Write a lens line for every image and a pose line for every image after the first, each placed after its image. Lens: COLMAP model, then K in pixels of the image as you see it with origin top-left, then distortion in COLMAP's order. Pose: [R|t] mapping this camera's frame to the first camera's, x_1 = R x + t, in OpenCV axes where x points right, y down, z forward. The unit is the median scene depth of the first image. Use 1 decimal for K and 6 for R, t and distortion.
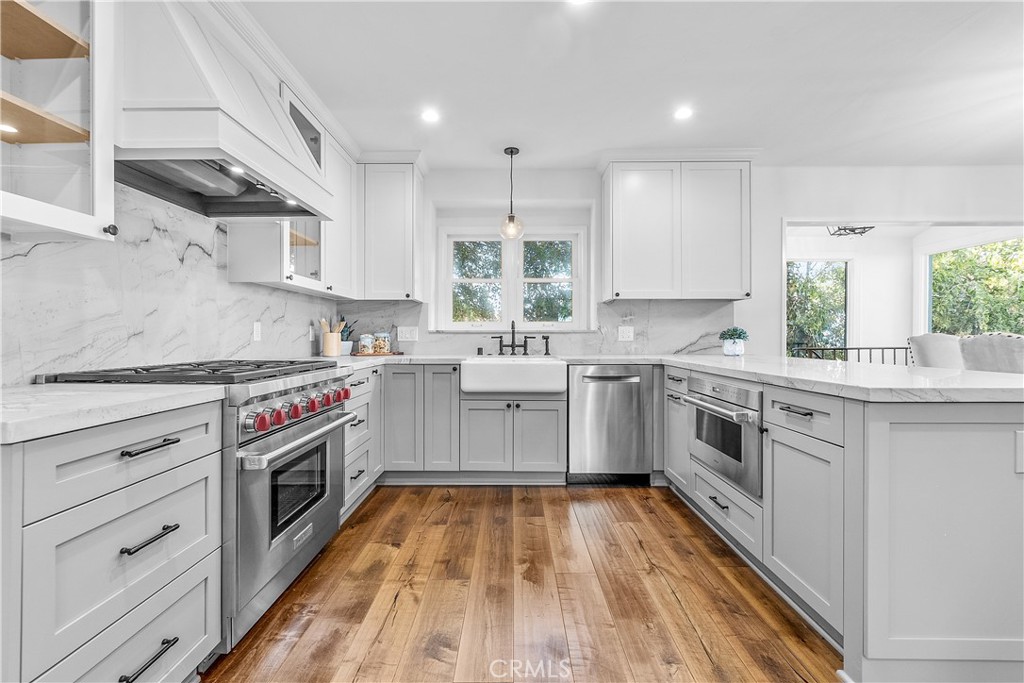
lens RADIAL K [[445.4, 0, 509.3], [0, 445.4, 338.2], [0, 0, 1]] dist [-0.006329, 0.001325]
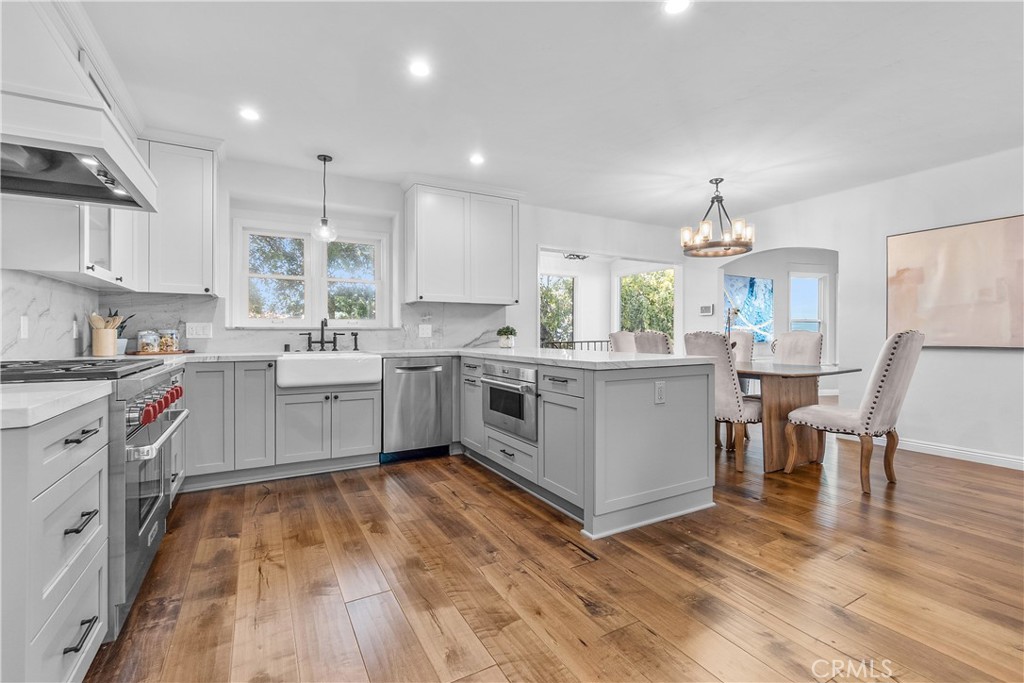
lens RADIAL K [[445.4, 0, 512.0], [0, 445.4, 336.4], [0, 0, 1]] dist [-0.006329, 0.001325]
pose [[0.866459, -0.004014, 0.499233, -0.150500], [0.002401, 0.999990, 0.003872, 0.000955], [-0.499243, -0.002156, 0.866459, -0.152381]]
